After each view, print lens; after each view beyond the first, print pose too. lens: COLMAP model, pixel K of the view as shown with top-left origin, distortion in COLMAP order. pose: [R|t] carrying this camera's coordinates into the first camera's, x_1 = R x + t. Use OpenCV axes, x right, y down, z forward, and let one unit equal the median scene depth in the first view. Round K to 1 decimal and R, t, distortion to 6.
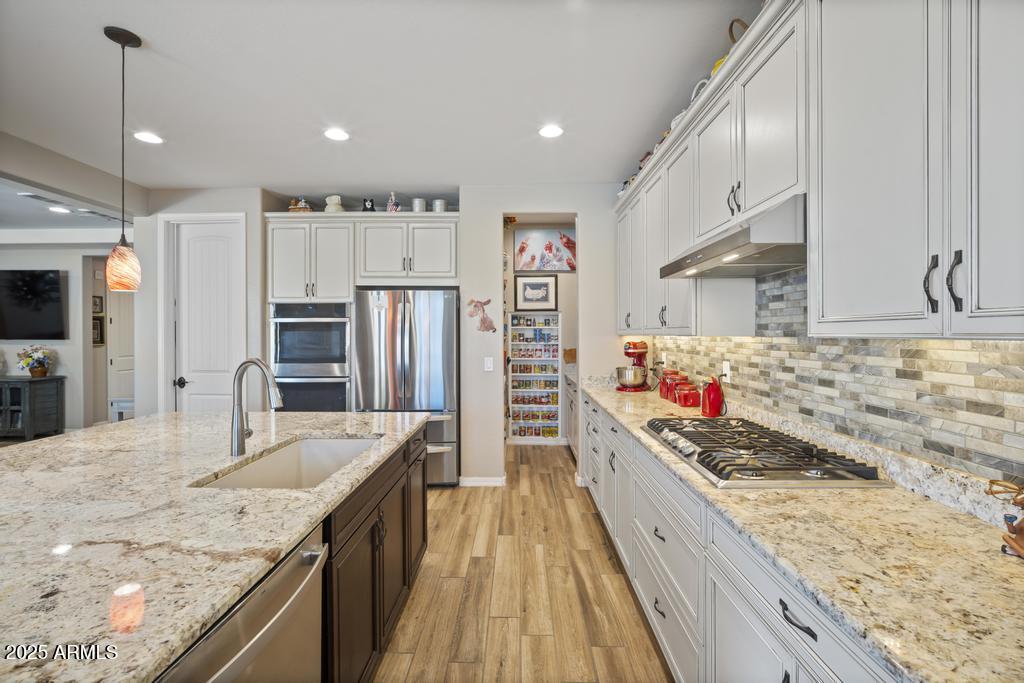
lens RADIAL K [[440.4, 0, 510.8], [0, 440.4, 336.3], [0, 0, 1]] dist [-0.015682, 0.001558]
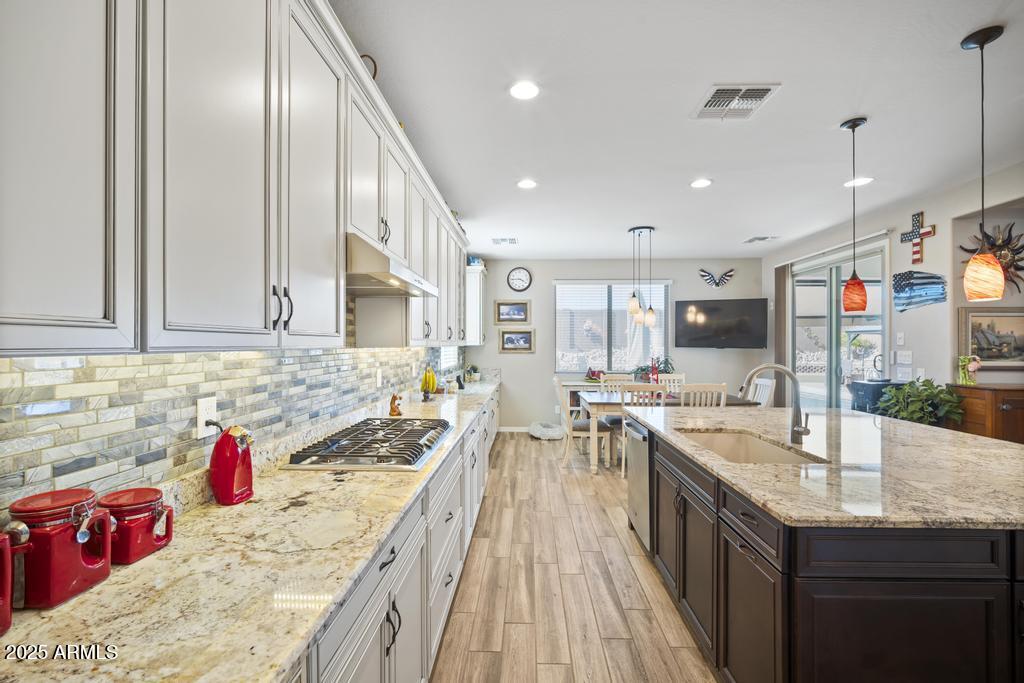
lens RADIAL K [[440.4, 0, 513.5], [0, 440.4, 343.8], [0, 0, 1]] dist [-0.015682, 0.001558]
pose [[-0.999963, 0.005792, 0.006429, 0.142724], [0.005810, 0.999979, 0.002896, -0.011394], [-0.006412, 0.002933, -0.999975, 1.998715]]
